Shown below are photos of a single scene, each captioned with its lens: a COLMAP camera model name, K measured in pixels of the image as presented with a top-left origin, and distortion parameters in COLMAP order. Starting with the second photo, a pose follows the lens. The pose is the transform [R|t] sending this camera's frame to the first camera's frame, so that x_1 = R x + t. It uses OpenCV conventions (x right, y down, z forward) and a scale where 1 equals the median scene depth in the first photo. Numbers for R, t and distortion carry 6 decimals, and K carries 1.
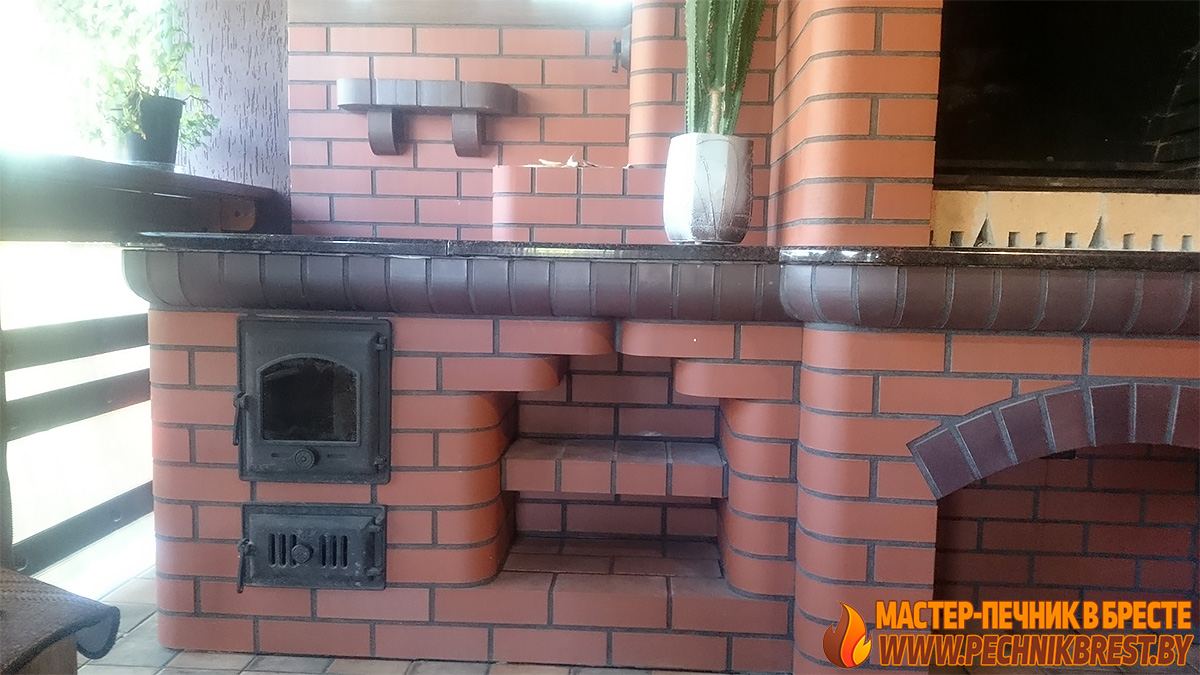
lens RADIAL K [[940.5, 0, 603.5], [0, 940.5, 339.6], [0, 0, 1]] dist [0.218484, -0.471606]
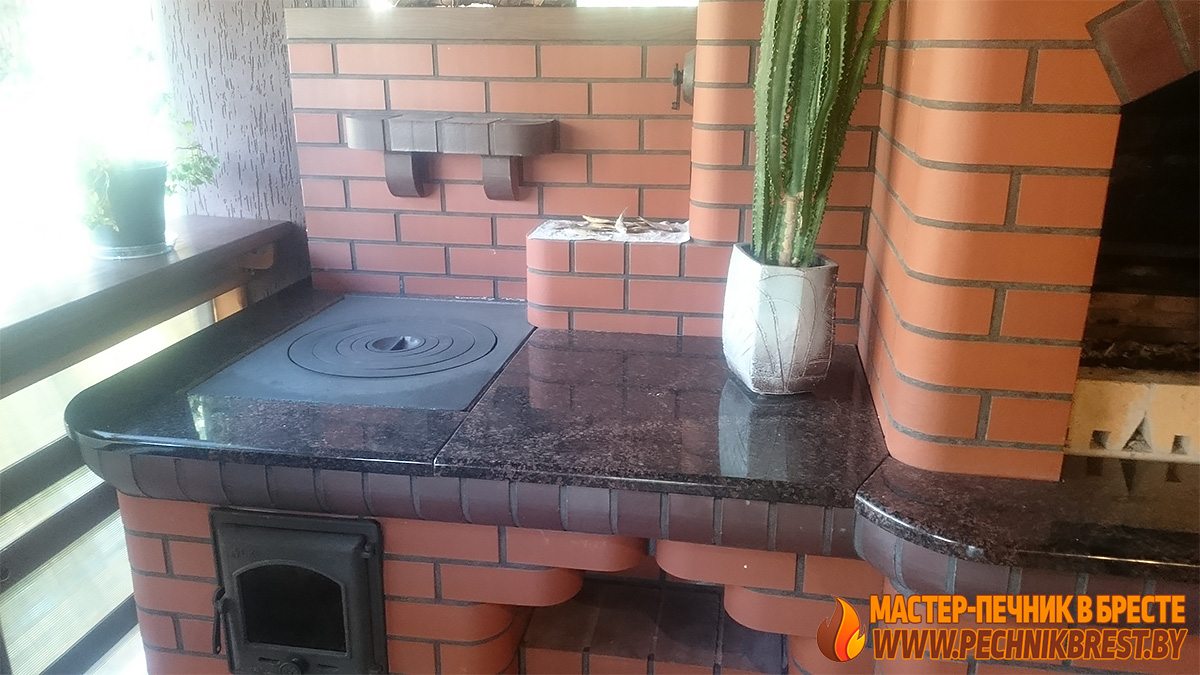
lens RADIAL K [[940.5, 0, 603.5], [0, 940.5, 339.6], [0, 0, 1]] dist [0.218484, -0.471606]
pose [[0.992809, 0.020671, -0.117911, 0.066212], [0.004460, 0.977908, 0.208989, -0.341414], [0.119626, -0.208012, 0.970783, 0.233205]]
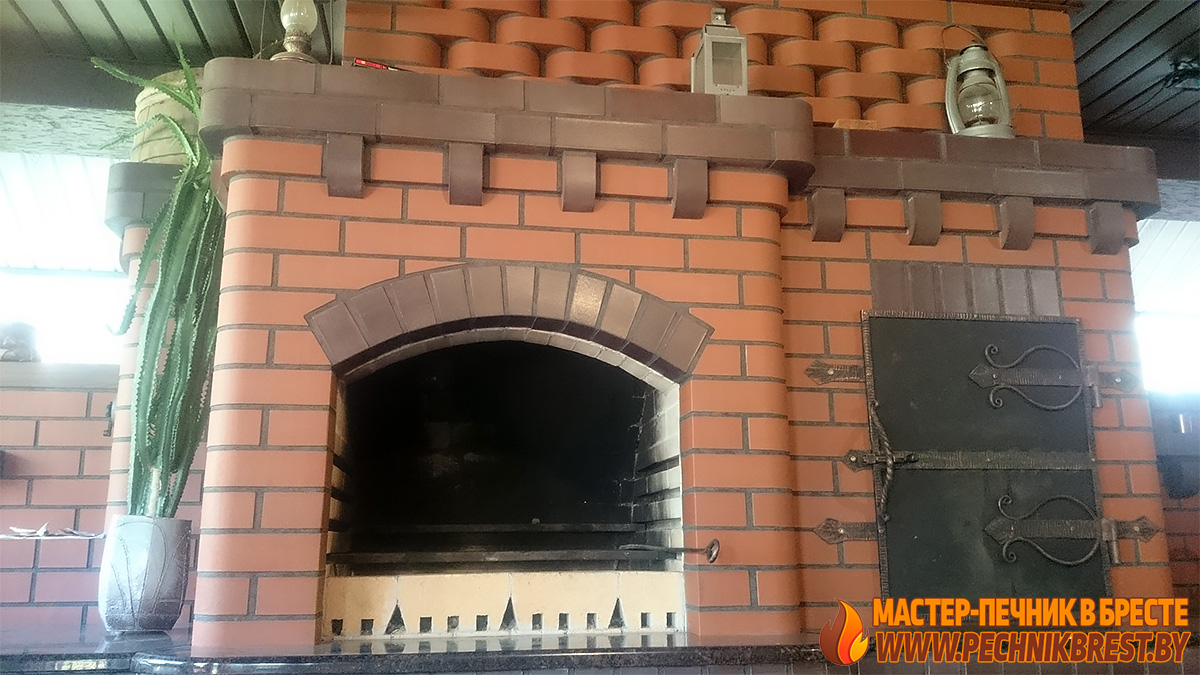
lens RADIAL K [[924.7, 0, 600.5], [0, 924.7, 340.6], [0, 0, 1]] dist [0.212405, -0.436897]
pose [[0.976686, 0.020337, 0.213708, 0.386707], [0.045379, 0.953447, -0.298127, -0.085440], [-0.209822, 0.300874, 0.930295, -0.033913]]
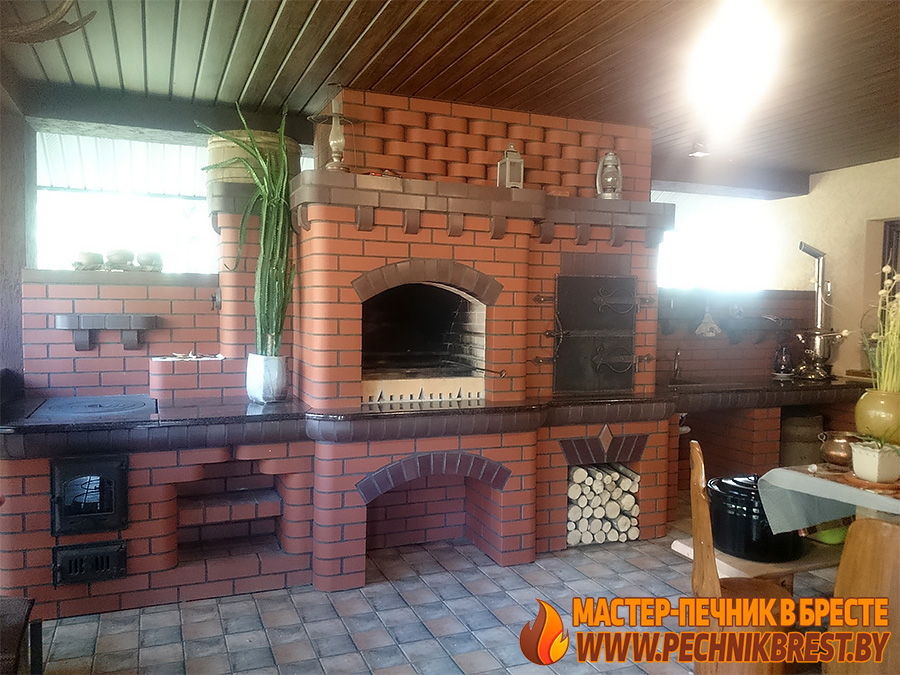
lens RADIAL K [[705.1, 0, 453.6], [0, 705.1, 338.9], [0, 0, 1]] dist [0.214370, -0.480815]
pose [[0.903973, -0.027228, 0.426722, -0.238974], [0.043035, 0.998697, -0.027442, -0.204334], [-0.425418, 0.043171, 0.903967, -0.817971]]
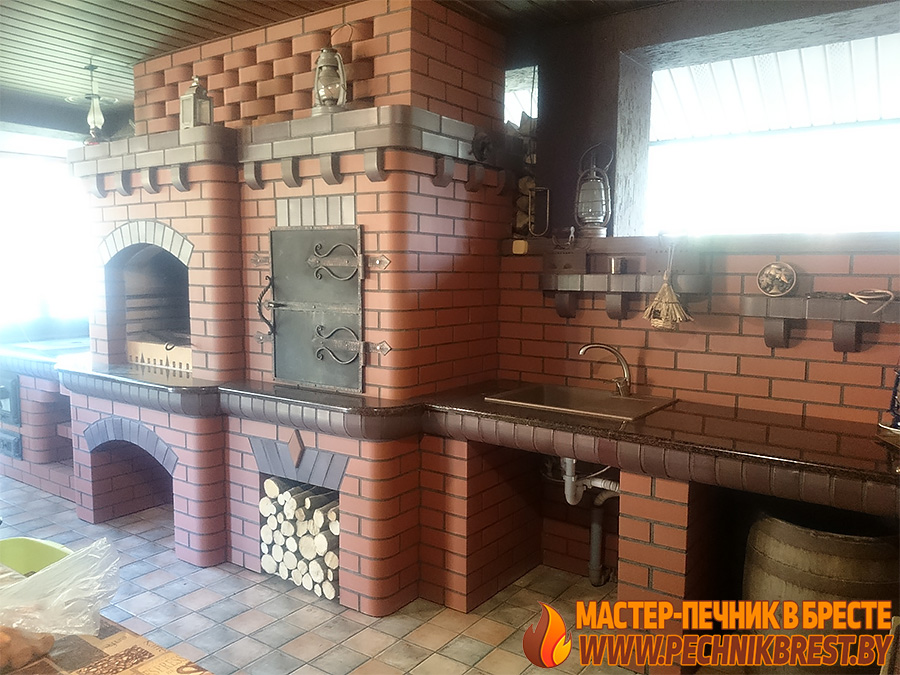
lens RADIAL K [[705.1, 0, 453.6], [0, 705.1, 338.9], [0, 0, 1]] dist [0.214370, -0.480815]
pose [[0.845261, 0.040686, -0.532802, 2.177211], [-0.040457, 0.999108, 0.012112, -0.221707], [0.532819, 0.011318, 0.846153, -0.230274]]
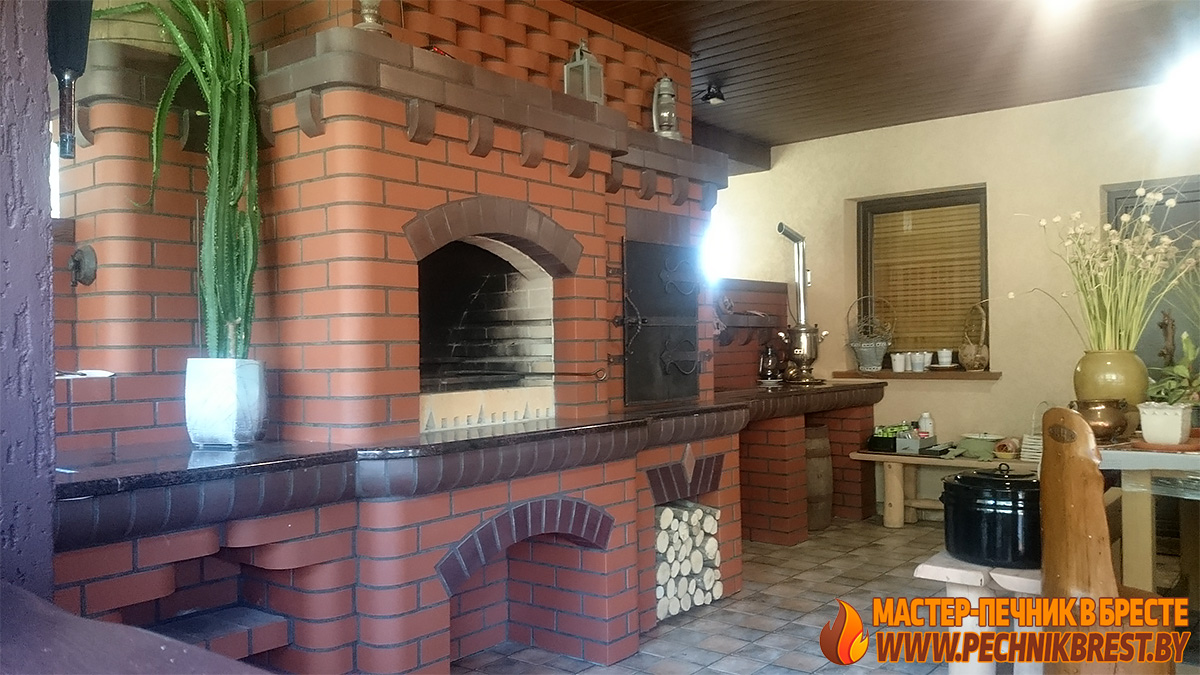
lens RADIAL K [[929.4, 0, 599.7], [0, 929.4, 339.2], [0, 0, 1]] dist [0.250558, -0.589166]
pose [[0.579420, -0.025375, 0.814634, -0.691571], [0.103981, 0.993649, -0.043006, -0.147753], [-0.808369, 0.109625, 0.578379, -0.131005]]
